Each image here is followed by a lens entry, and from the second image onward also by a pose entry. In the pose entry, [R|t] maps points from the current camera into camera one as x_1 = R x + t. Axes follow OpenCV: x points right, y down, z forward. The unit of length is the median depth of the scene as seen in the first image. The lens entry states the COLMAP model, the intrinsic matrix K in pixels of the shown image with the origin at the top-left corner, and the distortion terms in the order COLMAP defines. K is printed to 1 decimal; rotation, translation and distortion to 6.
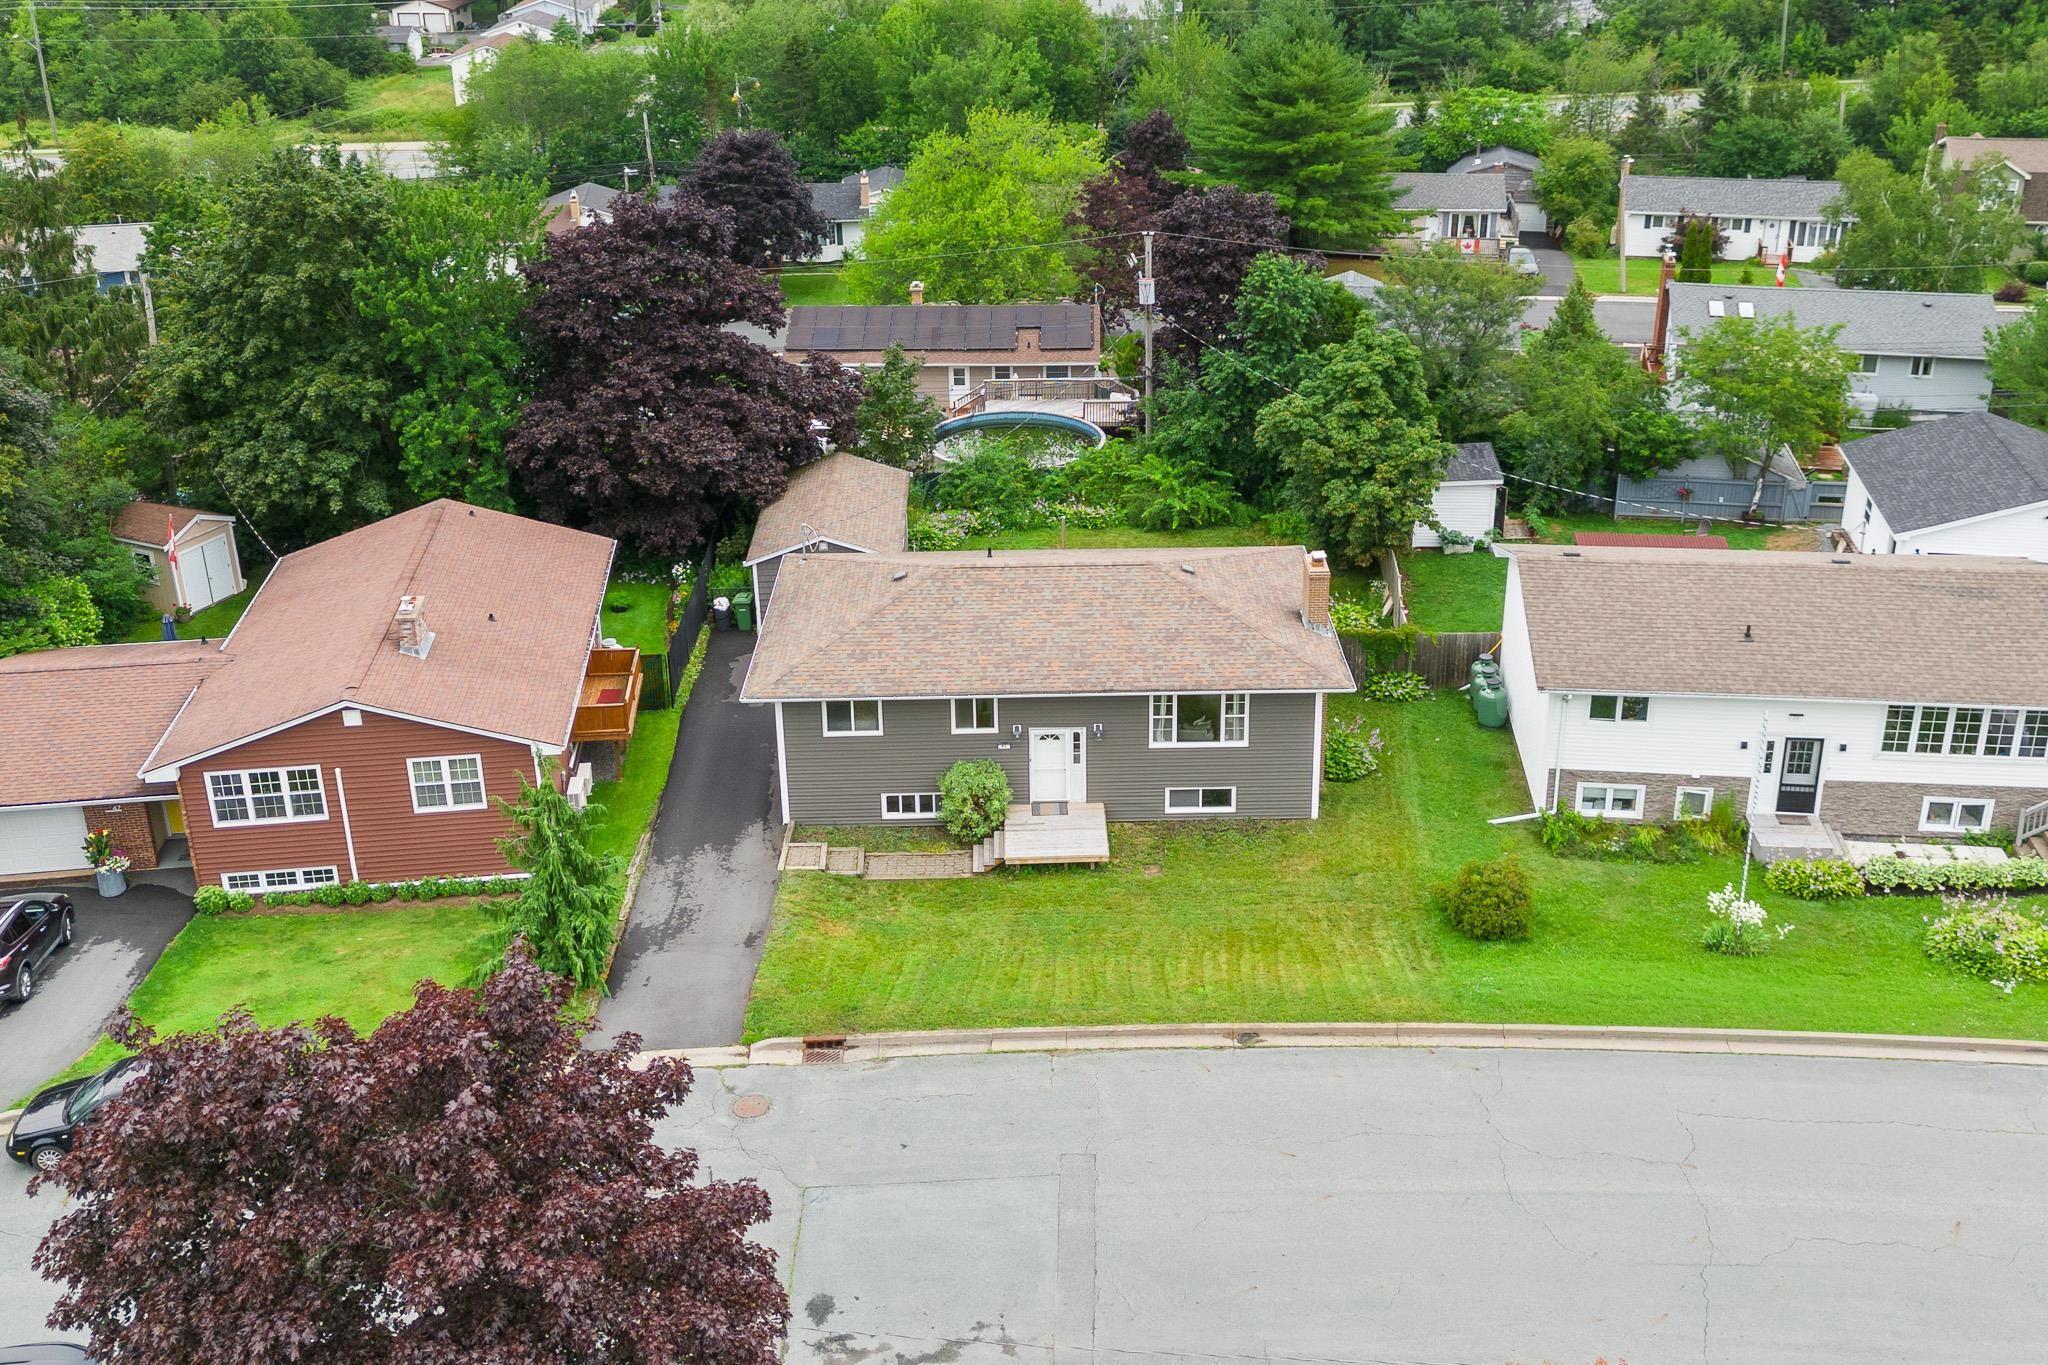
lens RADIAL K [[1849.0, 0, 1001.7], [0, 1849.0, 668.3], [0, 0, 1]] dist [0.068102, -0.039171]
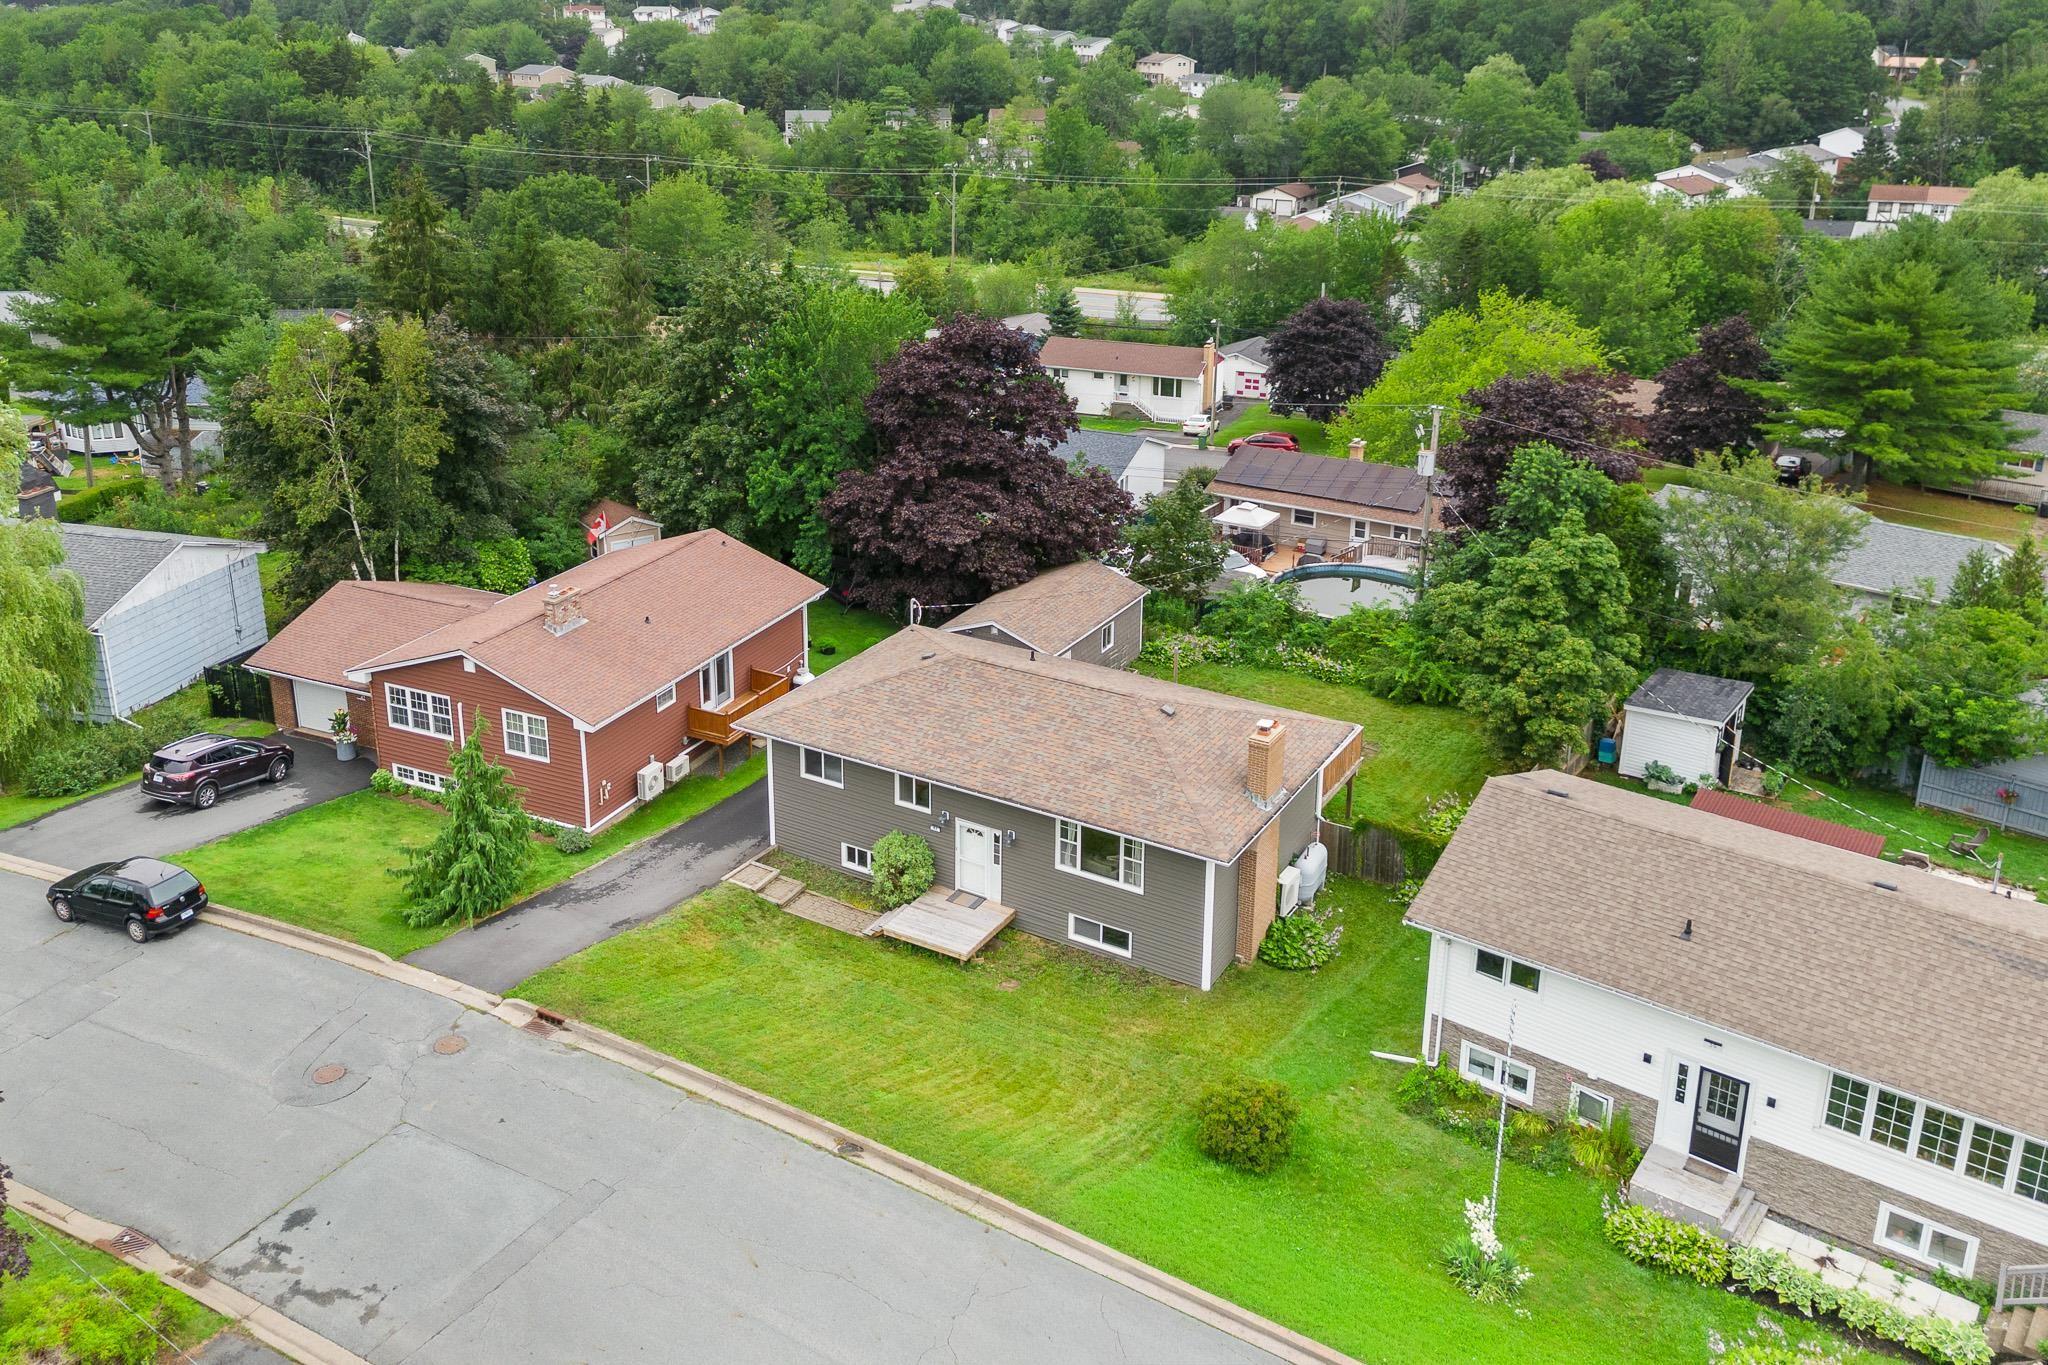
lens RADIAL K [[1574.5, 0, 950.3], [0, 1574.5, 654.3], [0, 0, 1]] dist [0.045697, -0.023600]
pose [[0.847640, 0.211488, -0.486601, 0.430342], [-0.242961, 0.970035, -0.001629, -0.055943], [0.471675, 0.119605, 0.873623, 0.204878]]
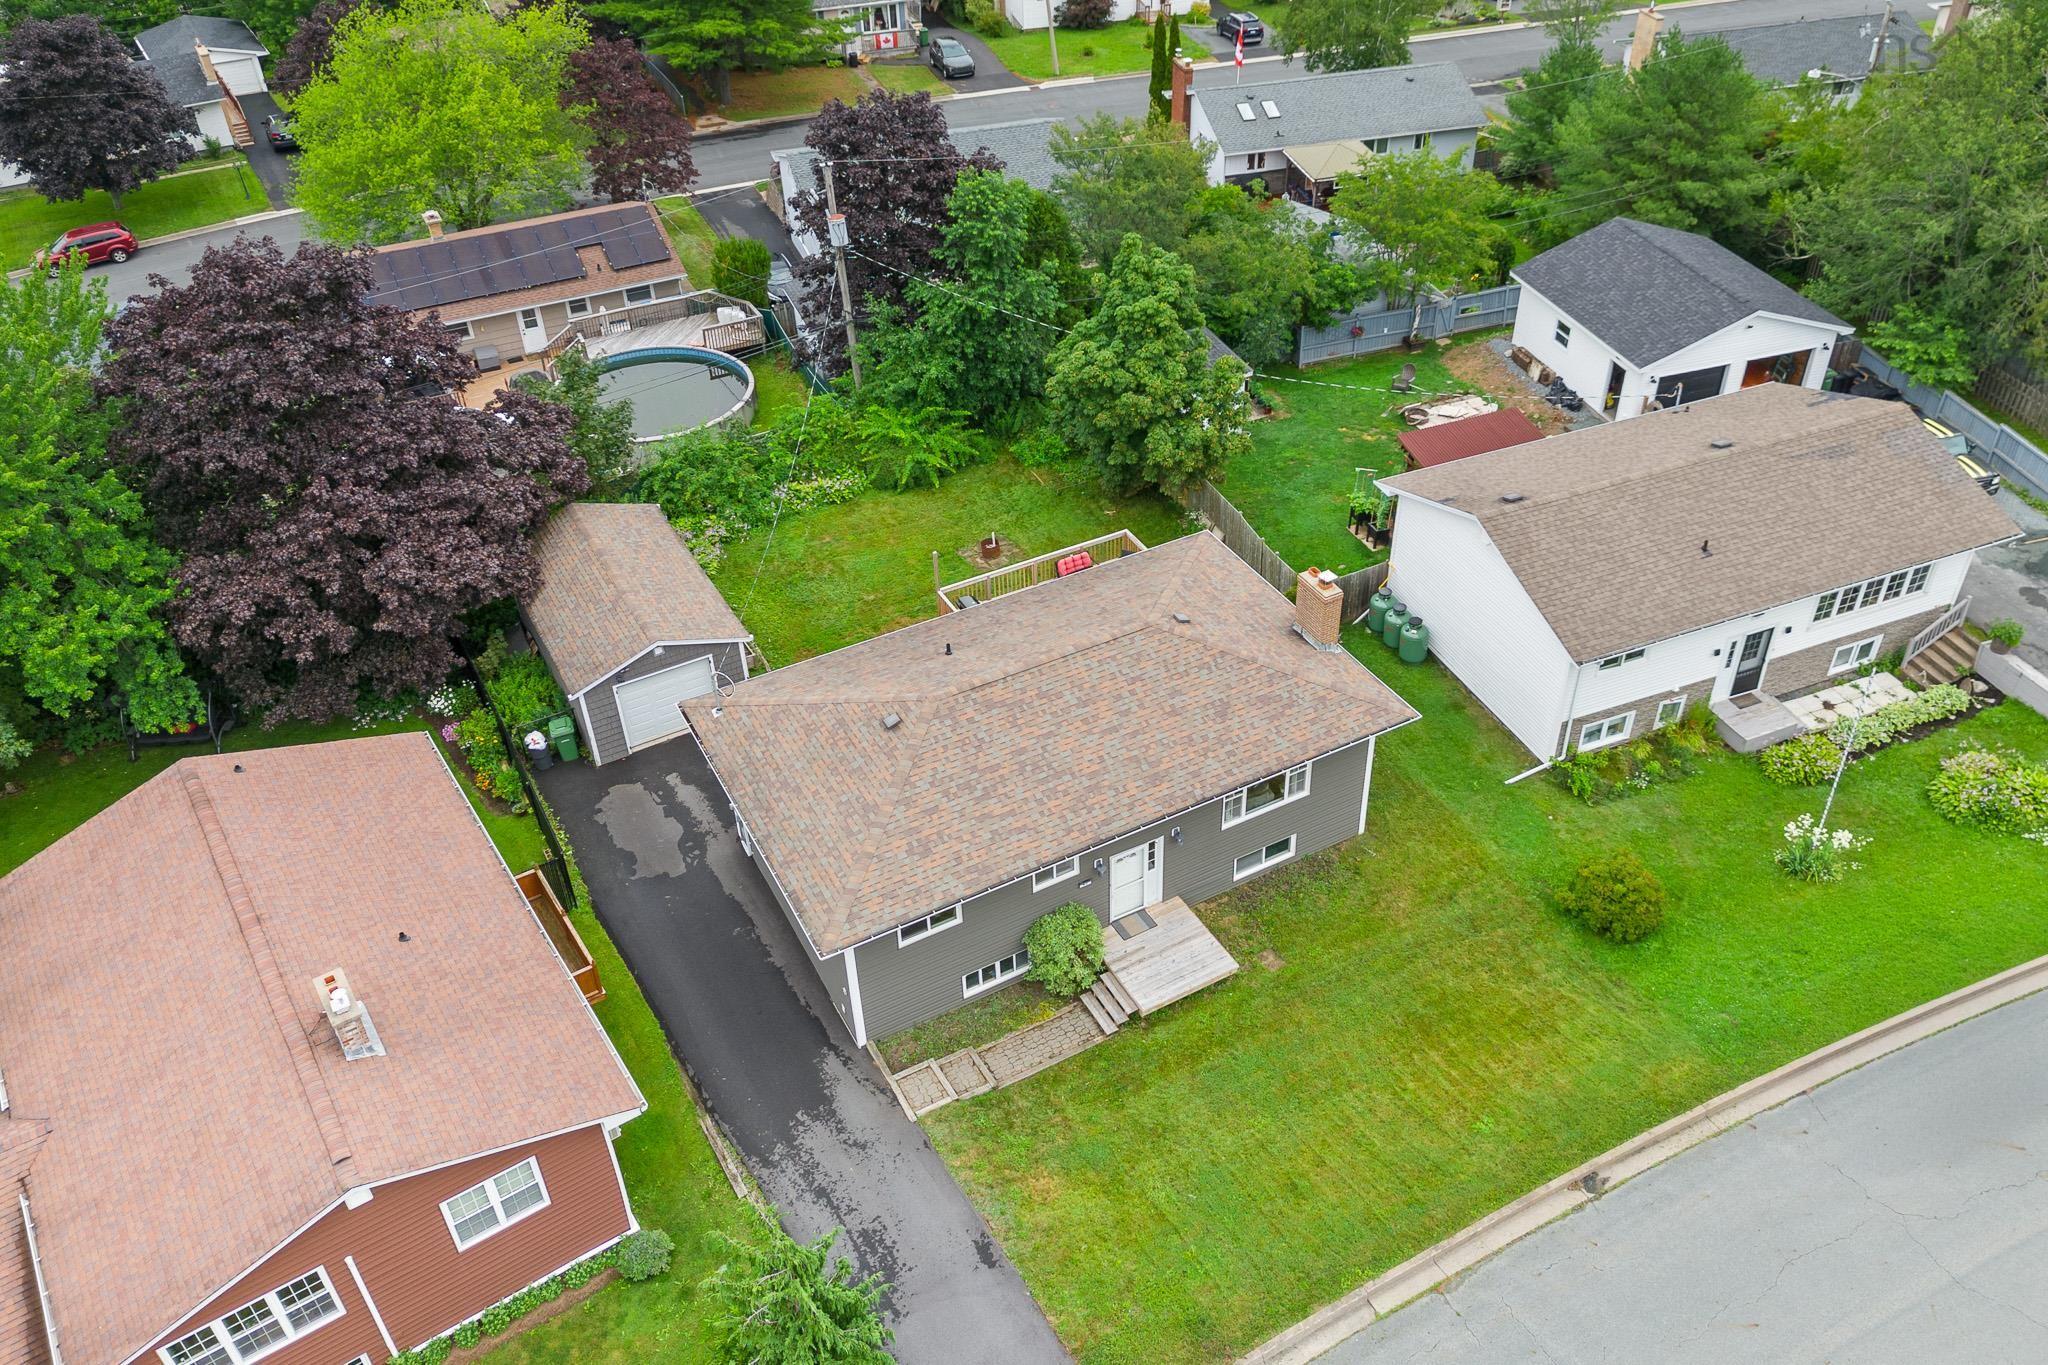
lens RADIAL K [[1574.5, 0, 1031.7], [0, 1574.5, 703.3], [0, 0, 1]] dist [0.045697, -0.023600]
pose [[0.877032, -0.305417, 0.370858, -0.277699], [0.215499, 0.939999, 0.264502, -0.246797], [-0.429390, -0.152057, 0.890226, 0.354255]]
